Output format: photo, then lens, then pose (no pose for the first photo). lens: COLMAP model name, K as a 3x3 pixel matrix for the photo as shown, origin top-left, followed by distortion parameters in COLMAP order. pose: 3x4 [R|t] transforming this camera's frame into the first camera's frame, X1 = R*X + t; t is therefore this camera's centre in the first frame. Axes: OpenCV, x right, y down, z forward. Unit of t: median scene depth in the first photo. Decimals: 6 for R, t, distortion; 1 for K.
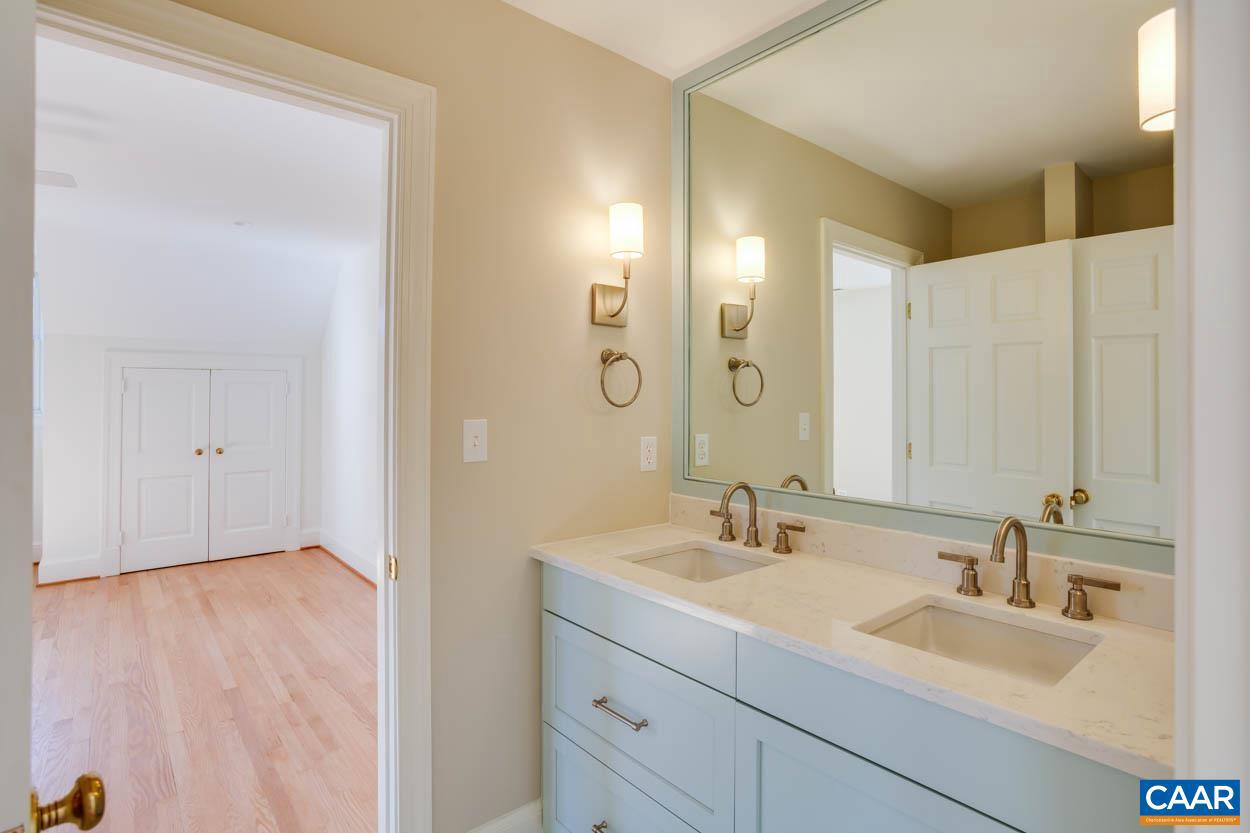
lens RADIAL K [[621.0, 0, 629.5], [0, 621.0, 404.3], [0, 0, 1]] dist [-0.052727, 0.031485]
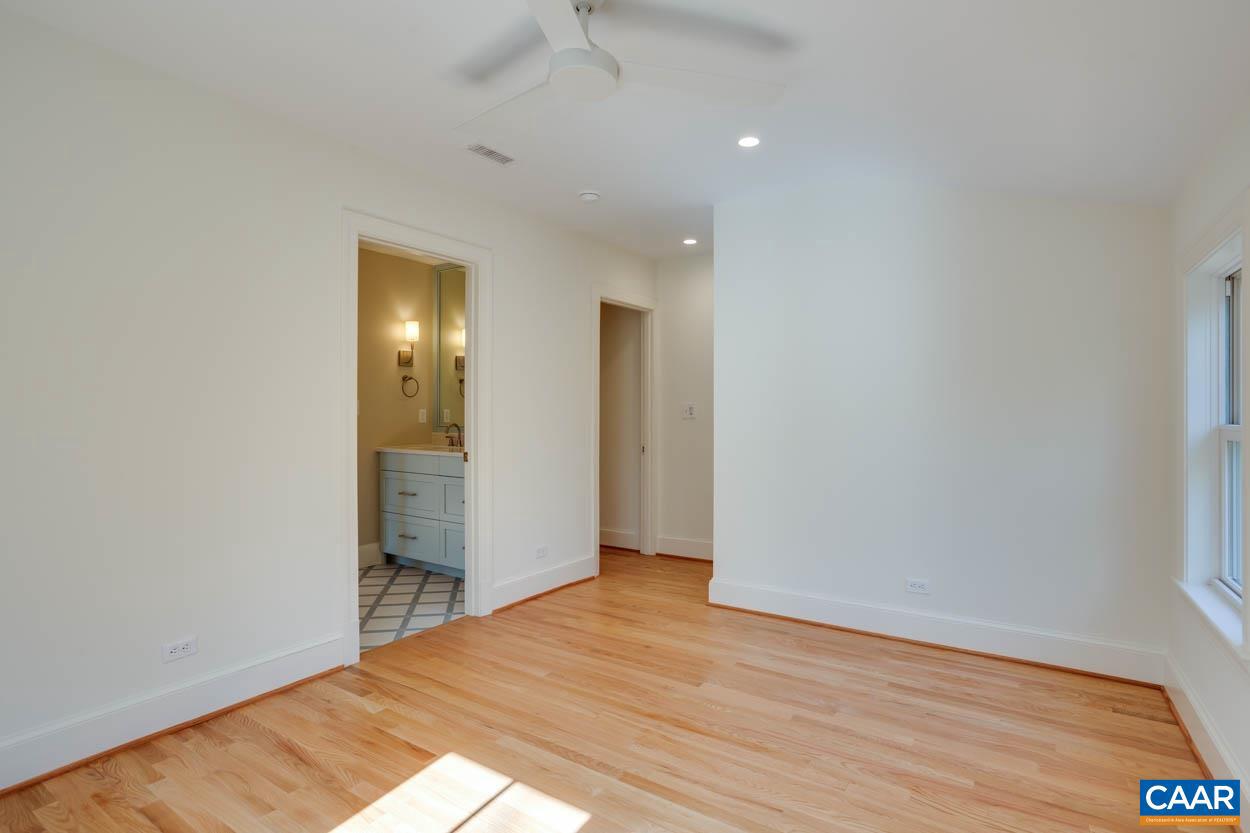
lens RADIAL K [[621.0, 0, 629.5], [0, 621.0, 404.3], [0, 0, 1]] dist [-0.052727, 0.031485]
pose [[0.959023, 0.000638, 0.283327, 0.135213], [0.000157, 0.999996, -0.002780, 0.041598], [-0.283328, 0.002710, 0.959019, -1.768700]]
